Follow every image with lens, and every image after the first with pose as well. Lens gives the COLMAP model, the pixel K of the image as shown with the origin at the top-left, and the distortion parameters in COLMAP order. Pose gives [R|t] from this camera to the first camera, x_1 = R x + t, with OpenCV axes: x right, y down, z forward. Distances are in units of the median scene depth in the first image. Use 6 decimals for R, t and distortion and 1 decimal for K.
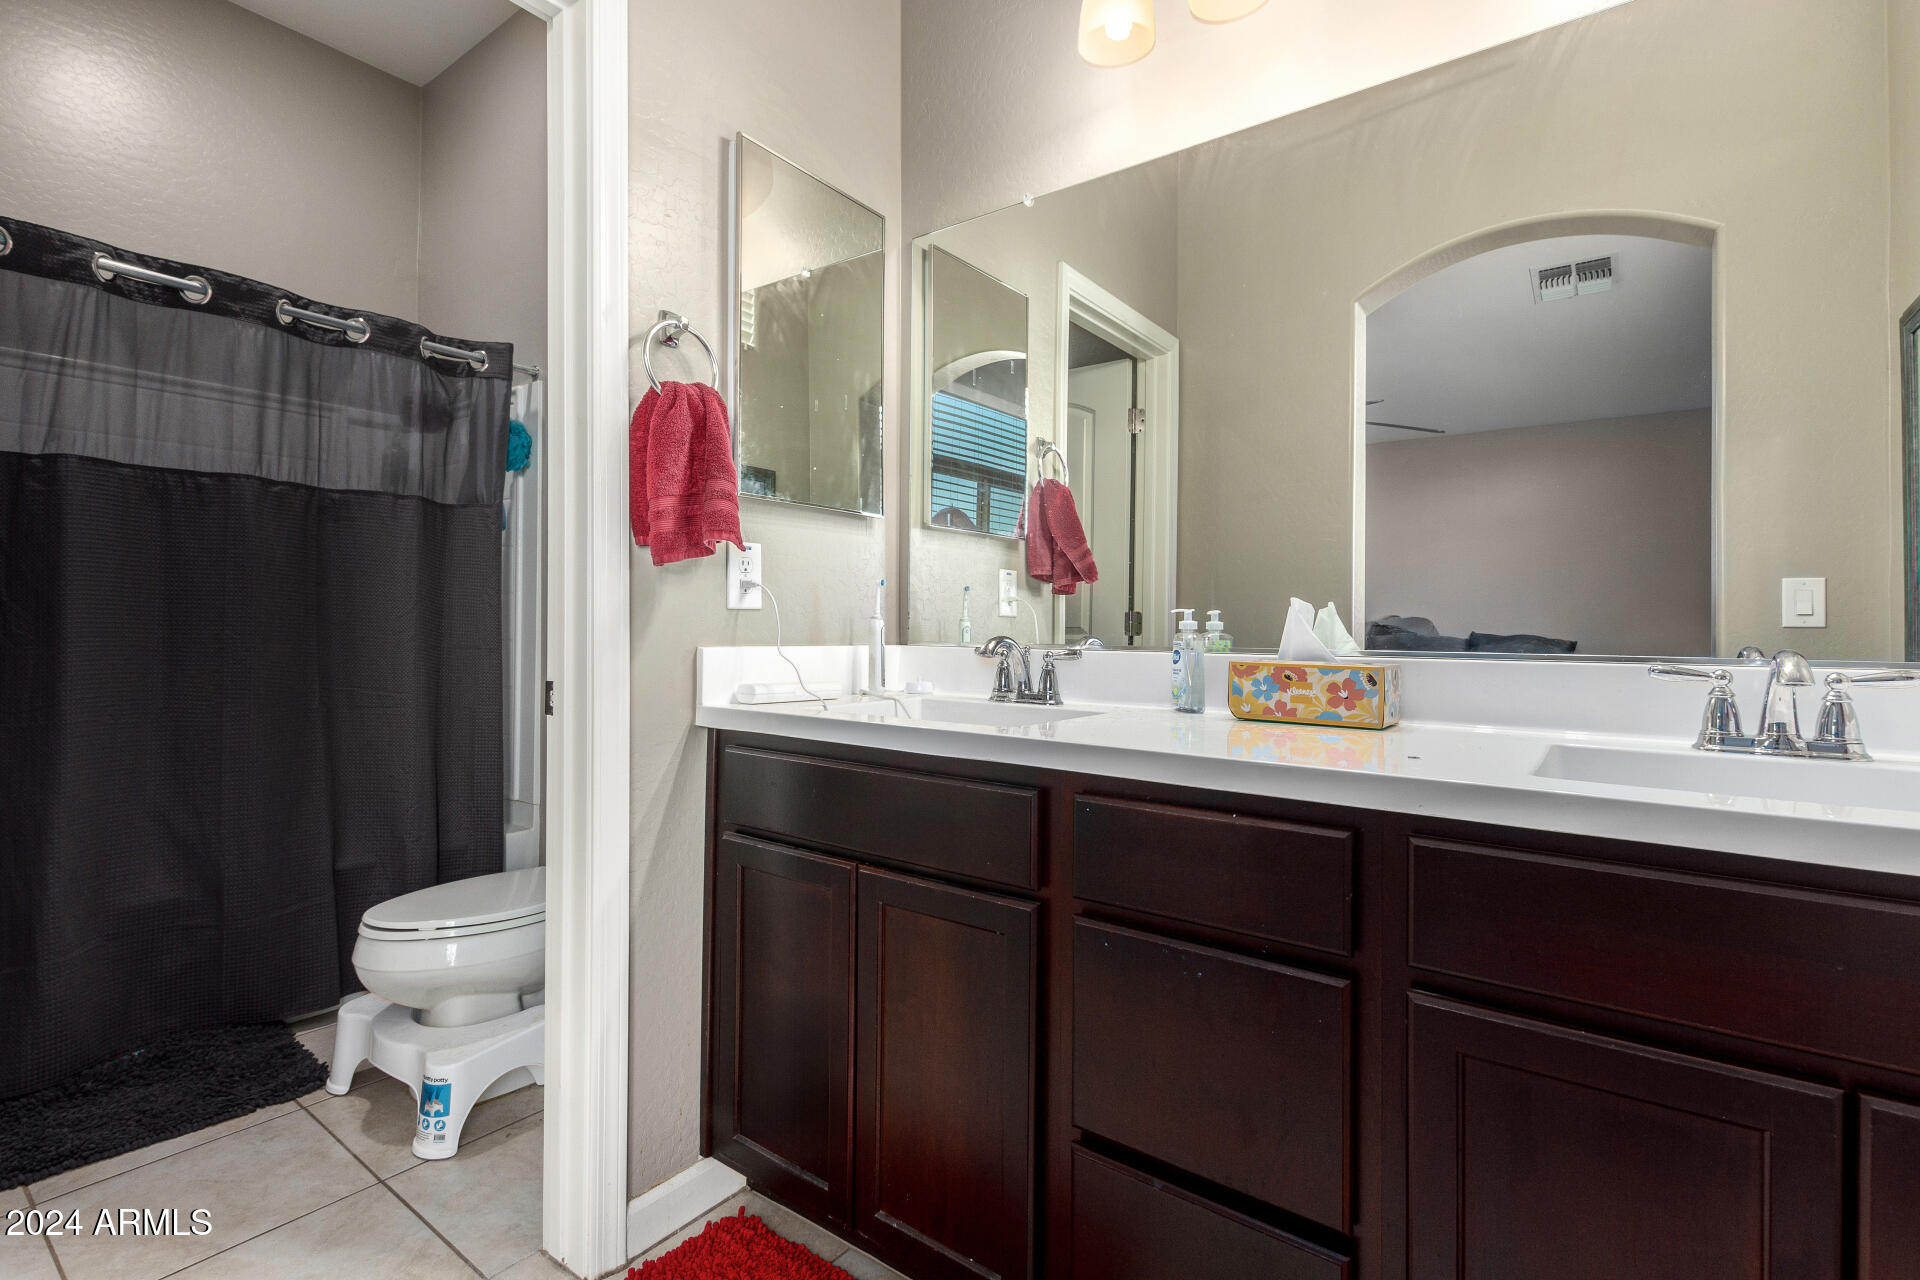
lens RADIAL K [[886.1, 0, 969.1], [0, 886.1, 630.8], [0, 0, 1]] dist [0.000686, -0.001741]
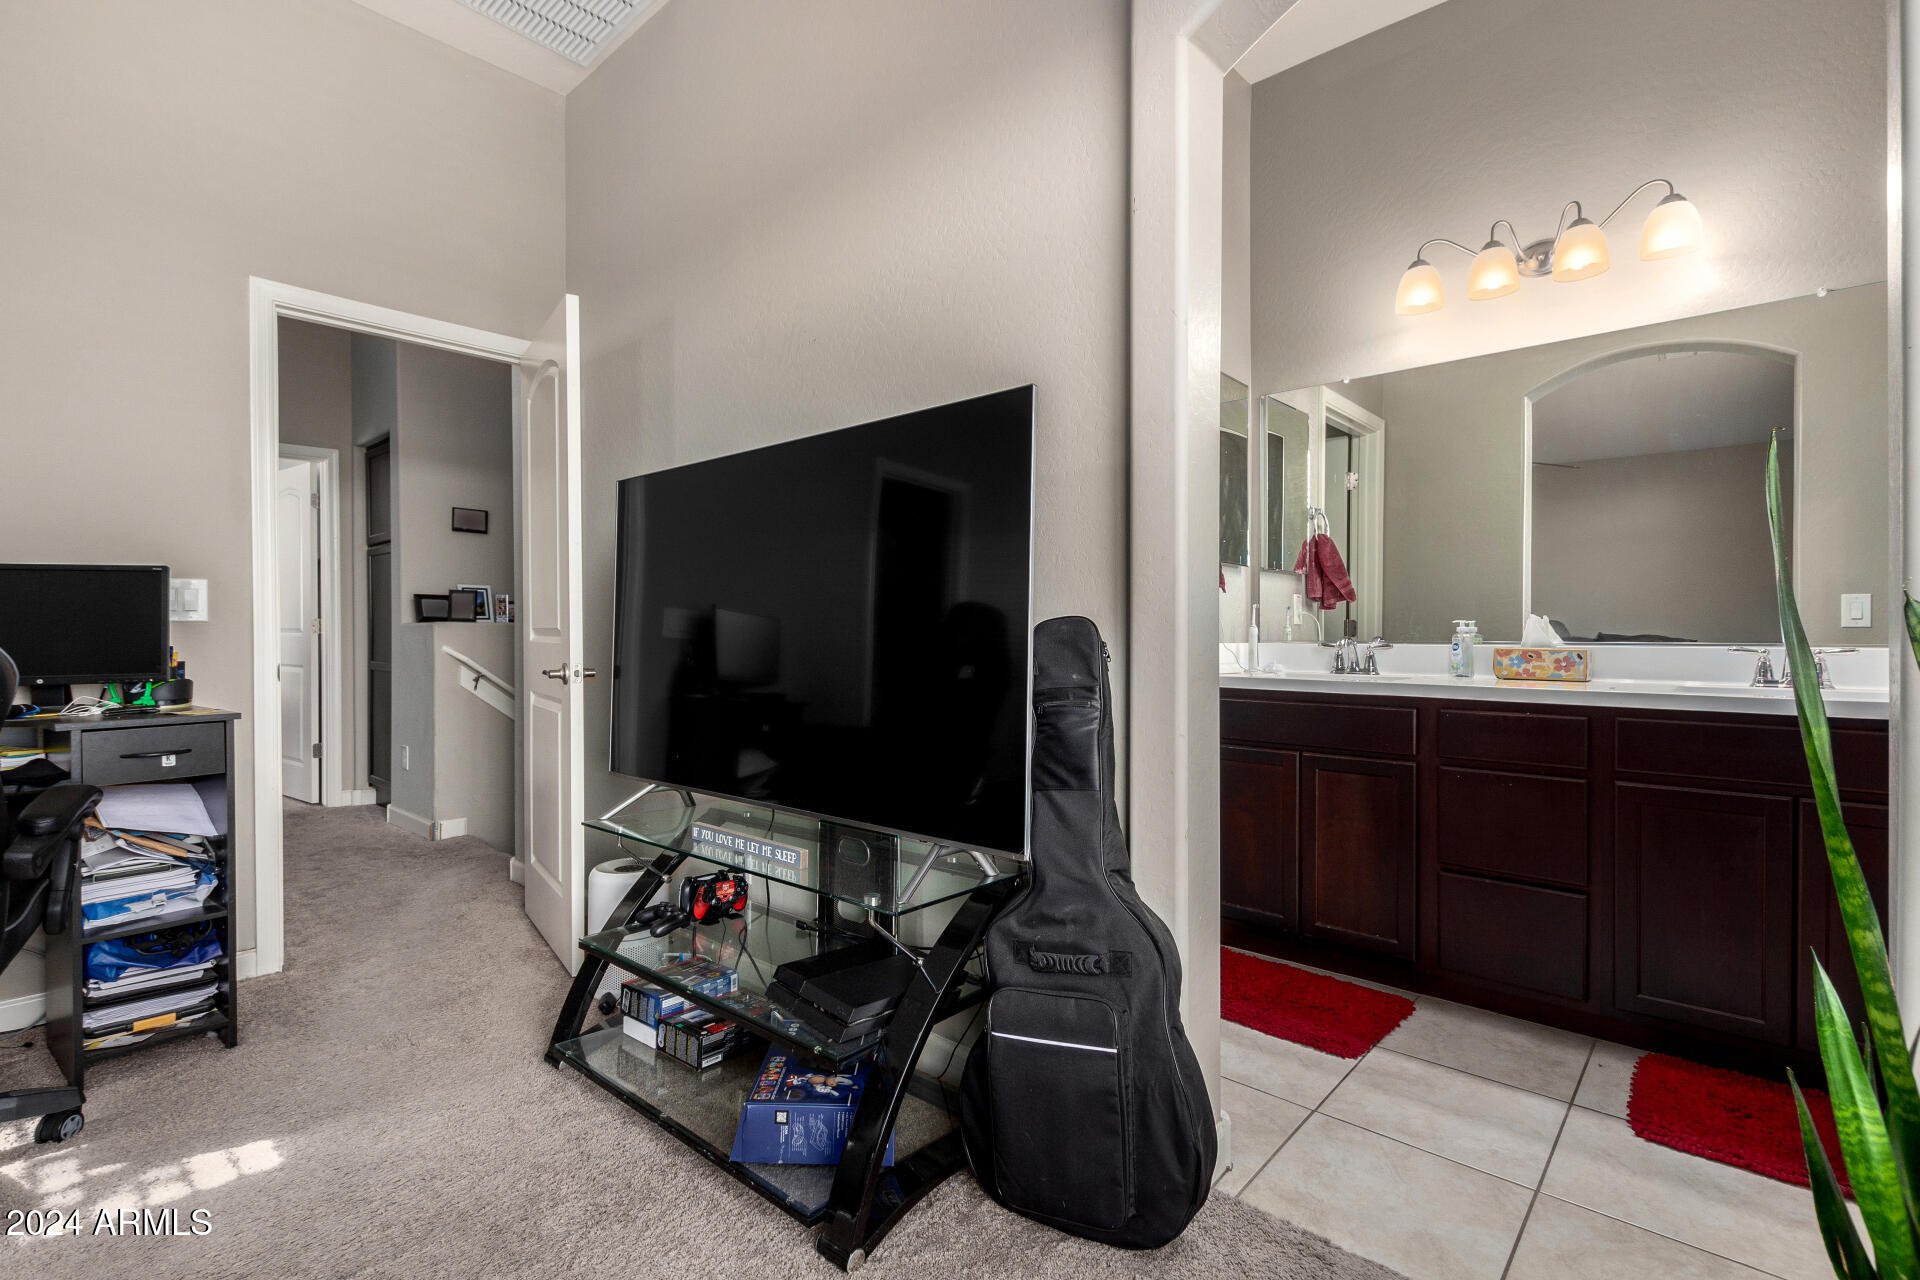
lens RADIAL K [[886.1, 0, 956.5], [0, 886.1, 647.3], [0, 0, 1]] dist [0.000686, -0.001741]
pose [[0.994924, -0.006775, -0.100405, -0.489150], [0.007995, 0.999899, 0.011752, 0.000506], [0.100315, -0.012495, 0.994877, -0.740857]]
